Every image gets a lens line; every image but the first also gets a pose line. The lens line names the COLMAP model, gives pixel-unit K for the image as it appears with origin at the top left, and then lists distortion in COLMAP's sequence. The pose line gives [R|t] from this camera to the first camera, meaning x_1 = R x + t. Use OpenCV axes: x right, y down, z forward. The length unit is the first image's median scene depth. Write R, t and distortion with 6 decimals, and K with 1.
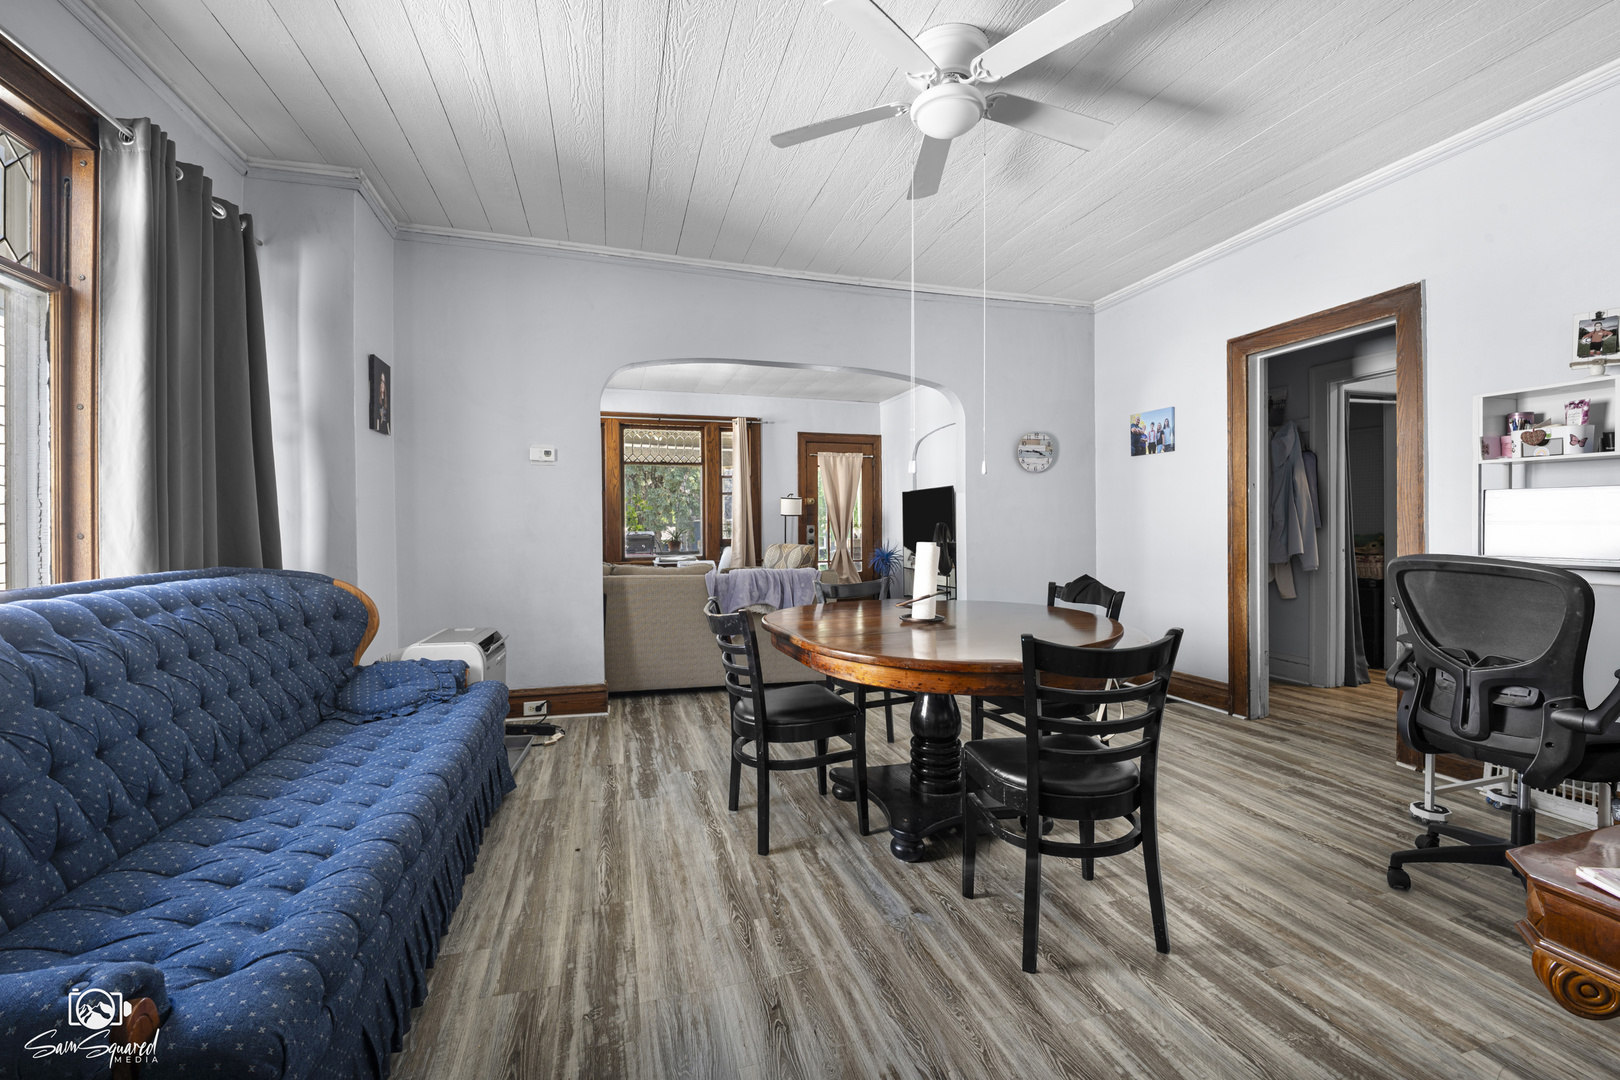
lens RADIAL K [[692.1, 0, 810.0], [0, 692.1, 540.0], [0, 0, 1]] dist [-0.002295, -0.007844]
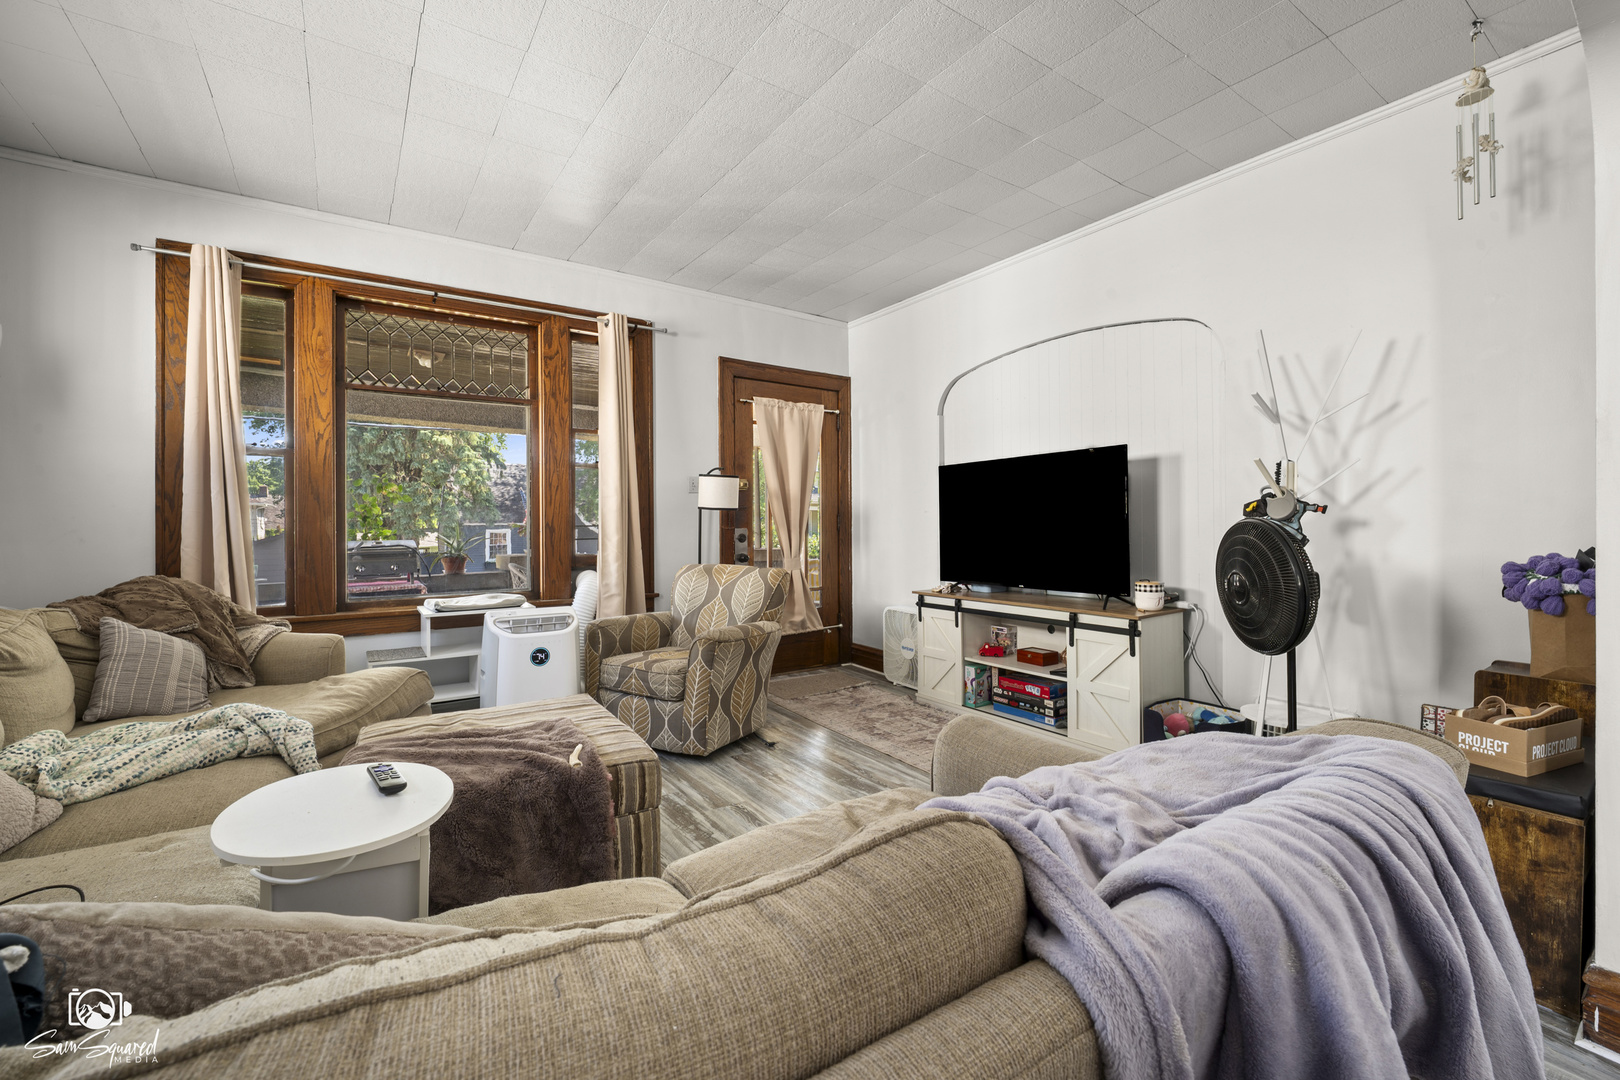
lens RADIAL K [[680.7, 0, 813.4], [0, 680.7, 525.6], [0, 0, 1]] dist [0.000172, -0.000035]
pose [[0.950030, 0.000742, 0.312156, -0.113883], [0.008090, 0.999603, -0.026999, -0.008294], [-0.312052, 0.028175, 0.949647, 0.471814]]
